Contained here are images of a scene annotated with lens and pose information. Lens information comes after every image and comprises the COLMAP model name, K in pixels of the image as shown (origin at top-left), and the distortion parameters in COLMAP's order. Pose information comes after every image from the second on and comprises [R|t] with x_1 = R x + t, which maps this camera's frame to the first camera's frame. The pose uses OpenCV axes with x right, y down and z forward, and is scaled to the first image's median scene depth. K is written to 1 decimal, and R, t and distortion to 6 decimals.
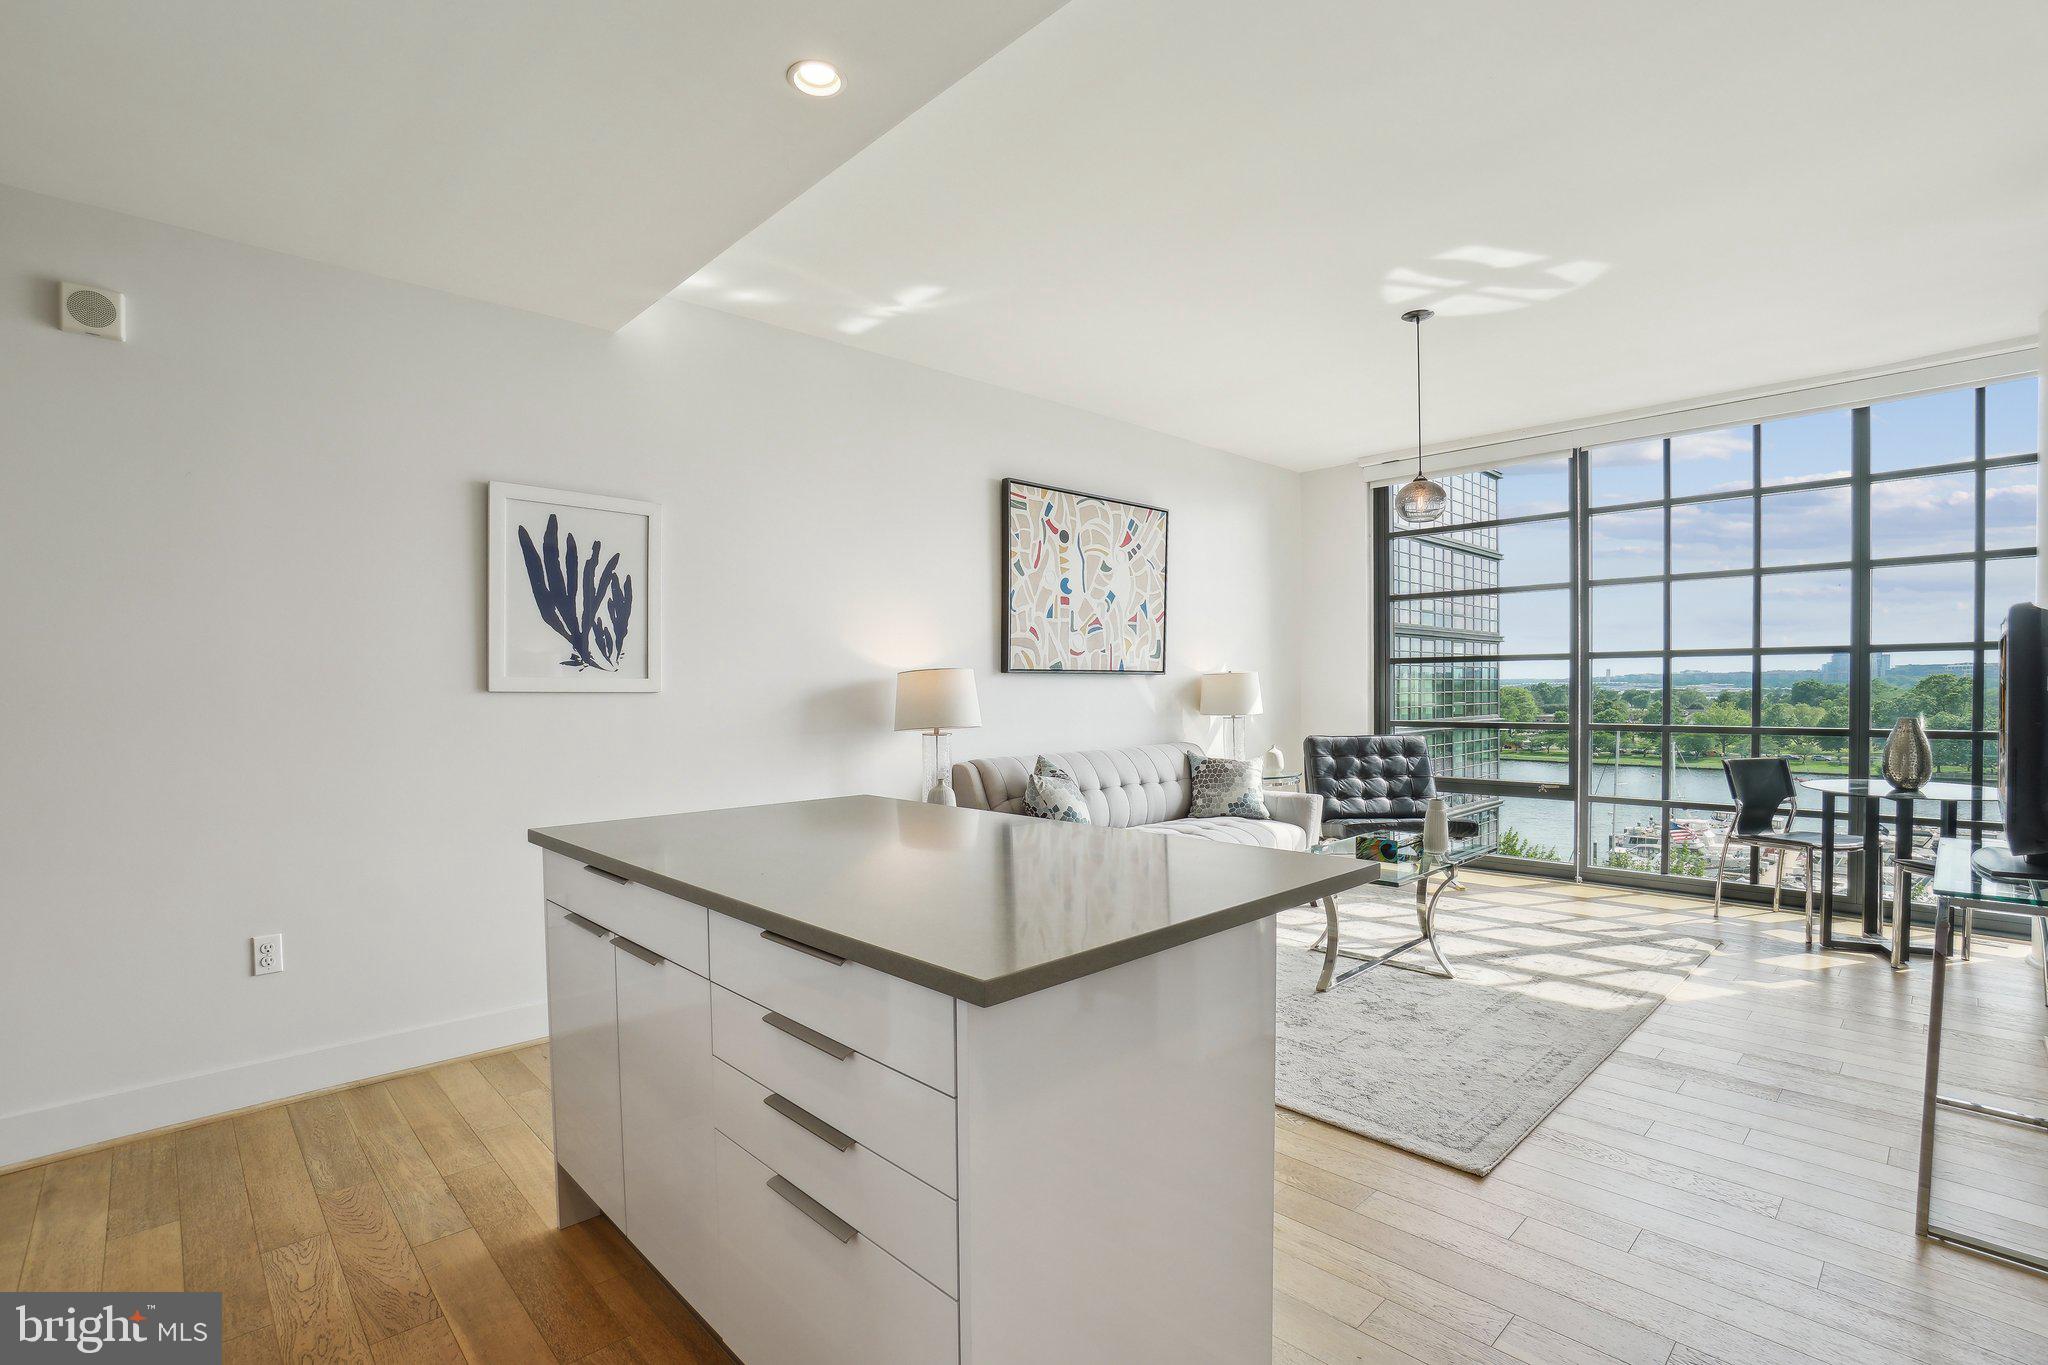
lens RADIAL K [[935.1, 0, 1022.6], [0, 935.1, 699.9], [0, 0, 1]] dist [-0.039883, 0.009415]
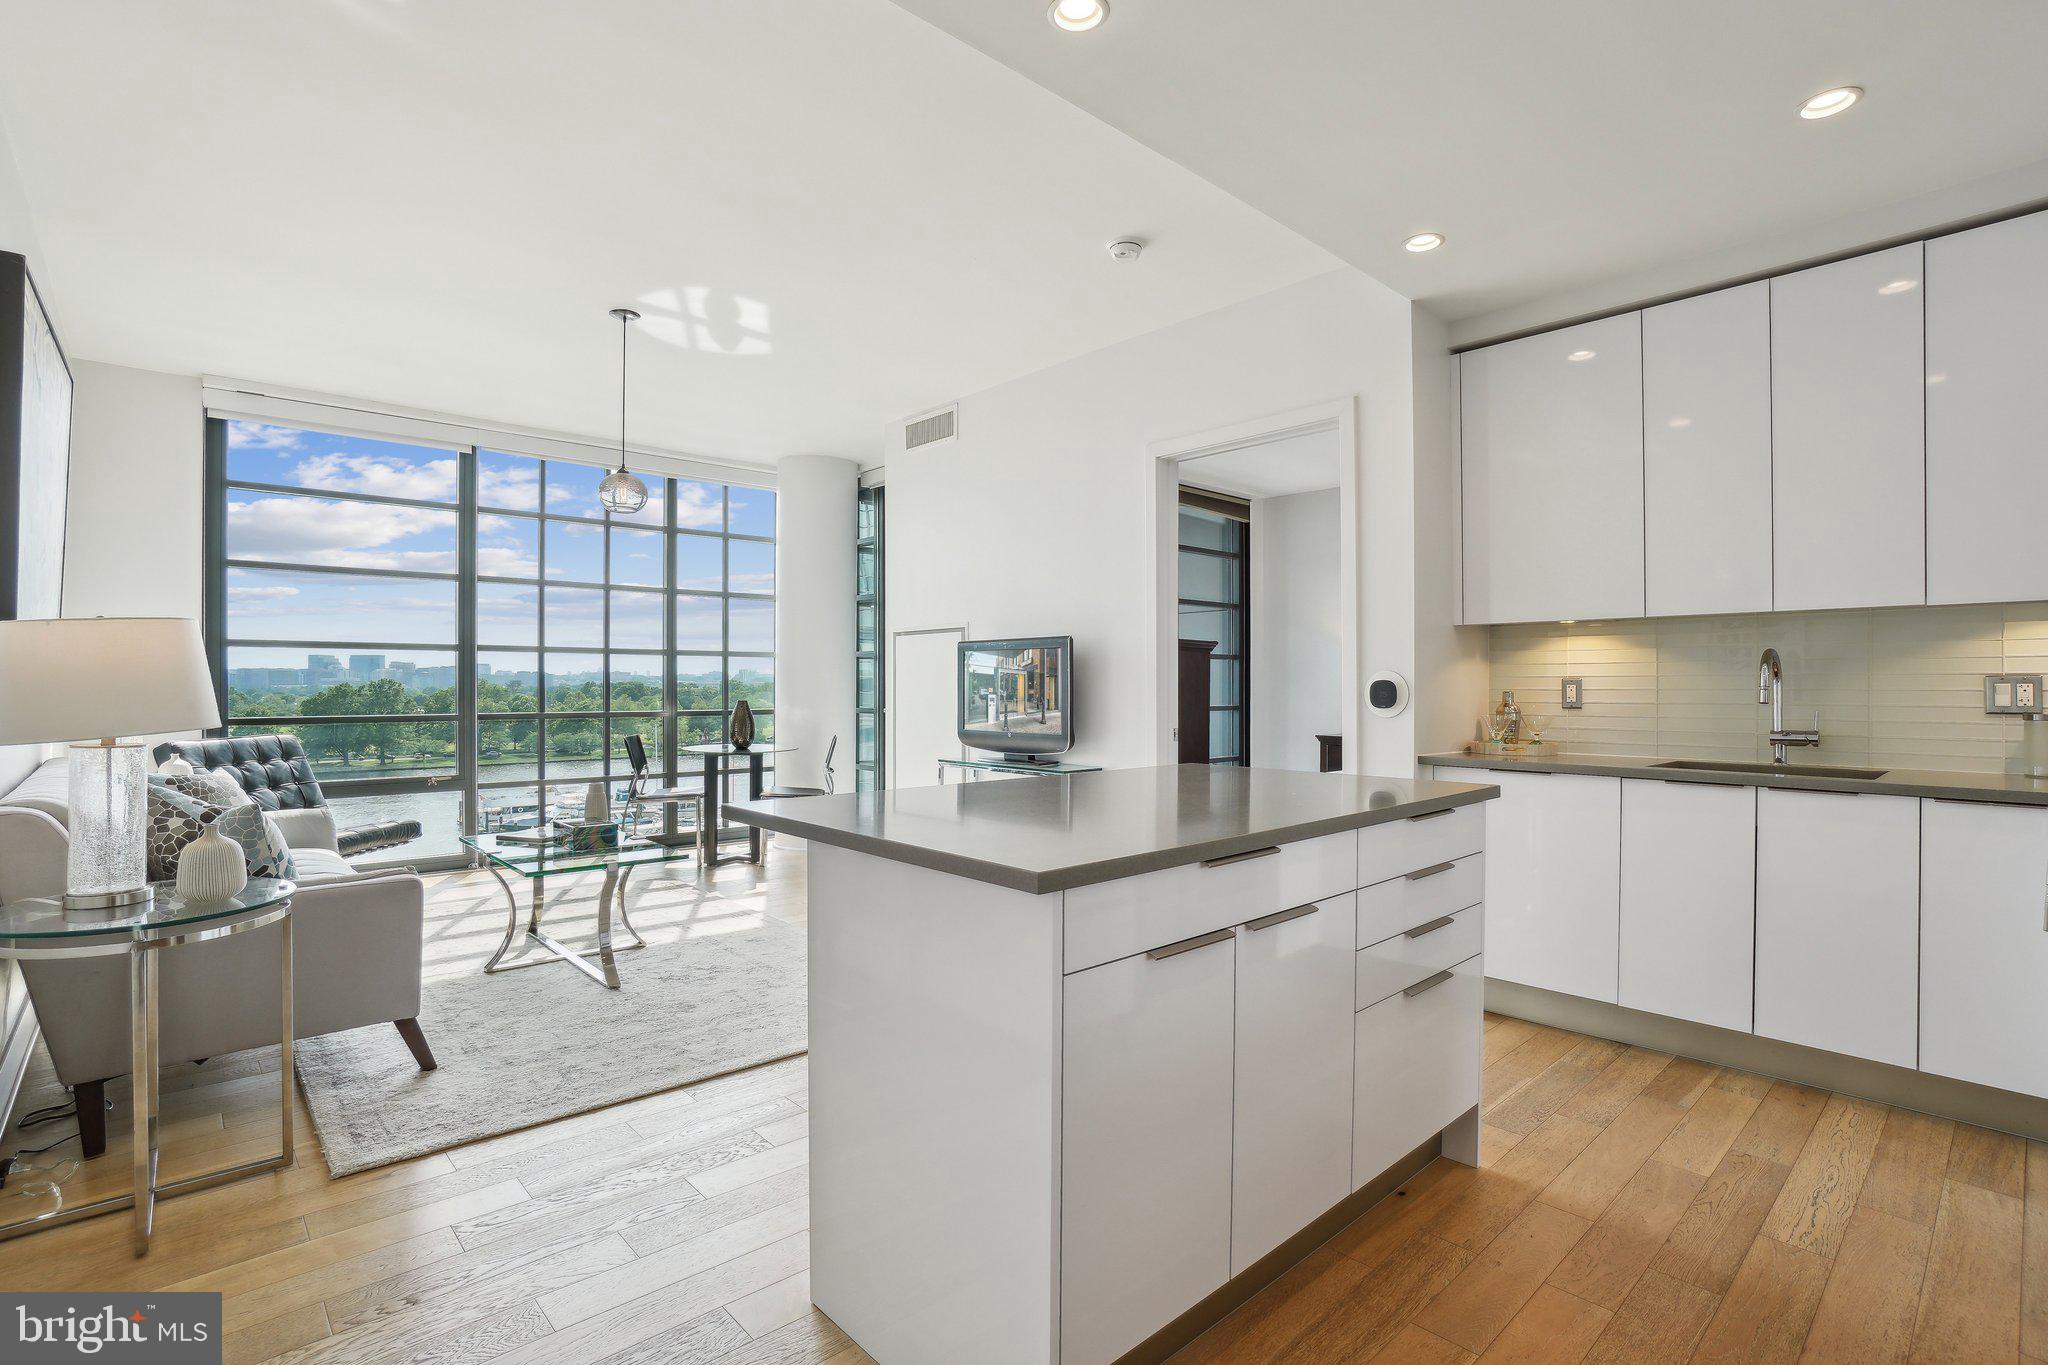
lens RADIAL K [[935.1, 0, 1021.7], [0, 935.1, 703.9], [0, 0, 1]] dist [-0.039883, 0.009415]
pose [[0.050677, -0.011649, 0.998647, -0.694657], [0.008423, 0.999901, 0.011236, 0.013692], [-0.998680, 0.007842, 0.050770, 0.599652]]
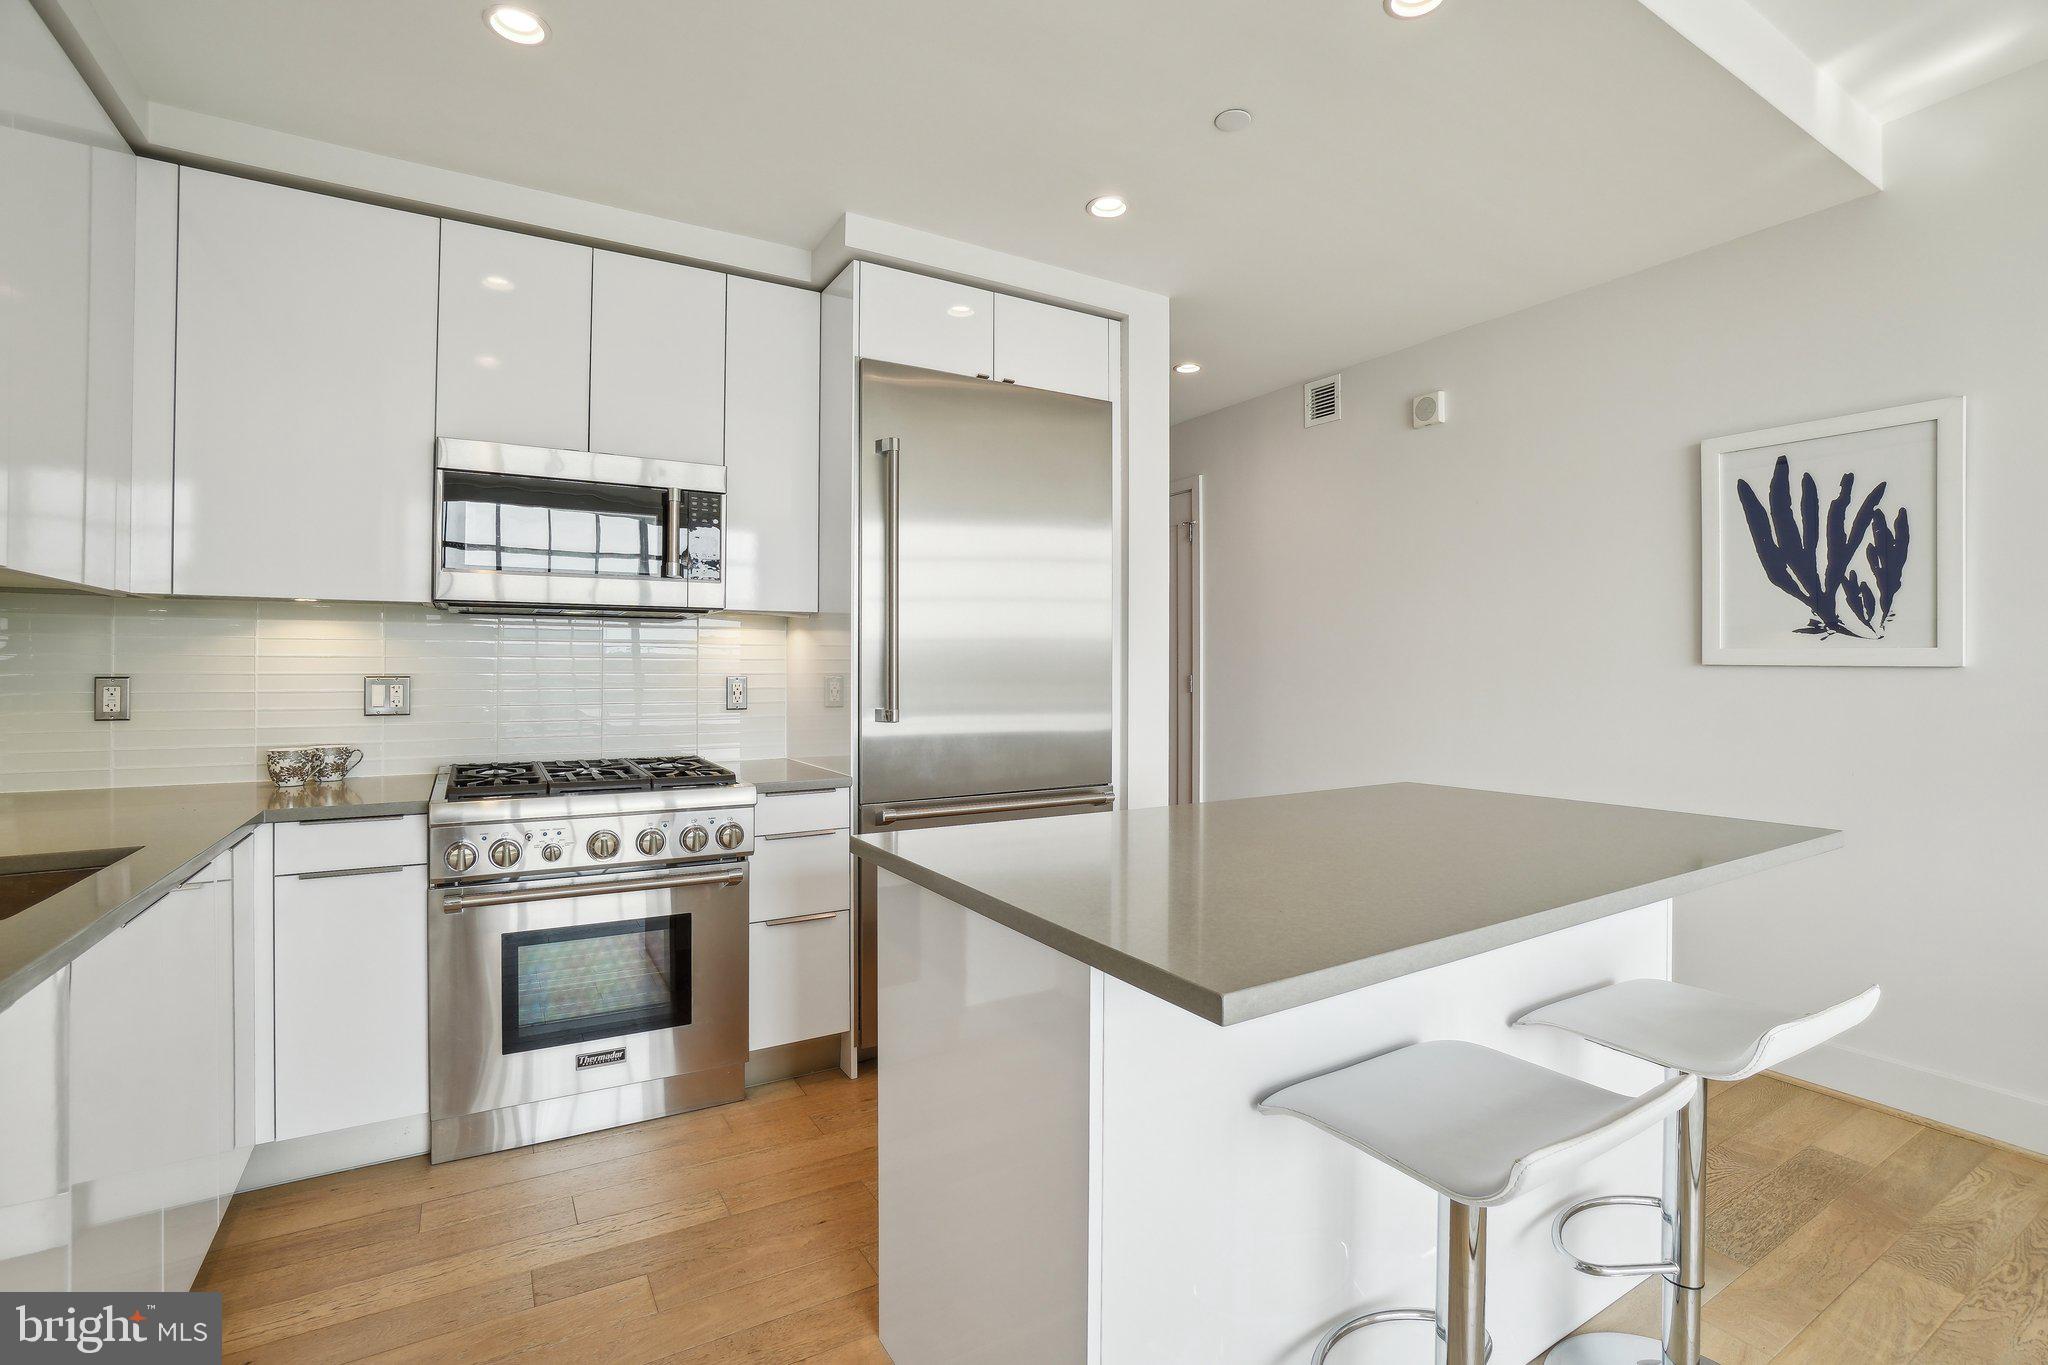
lens RADIAL K [[935.1, 0, 1008.3], [0, 935.1, 669.3], [0, 0, 1]] dist [-0.039883, 0.009415]
pose [[-0.235814, 0.011807, -0.971727, 0.448973], [-0.005968, 0.999890, 0.013598, -0.011886], [0.971780, 0.009006, -0.235717, 0.484740]]
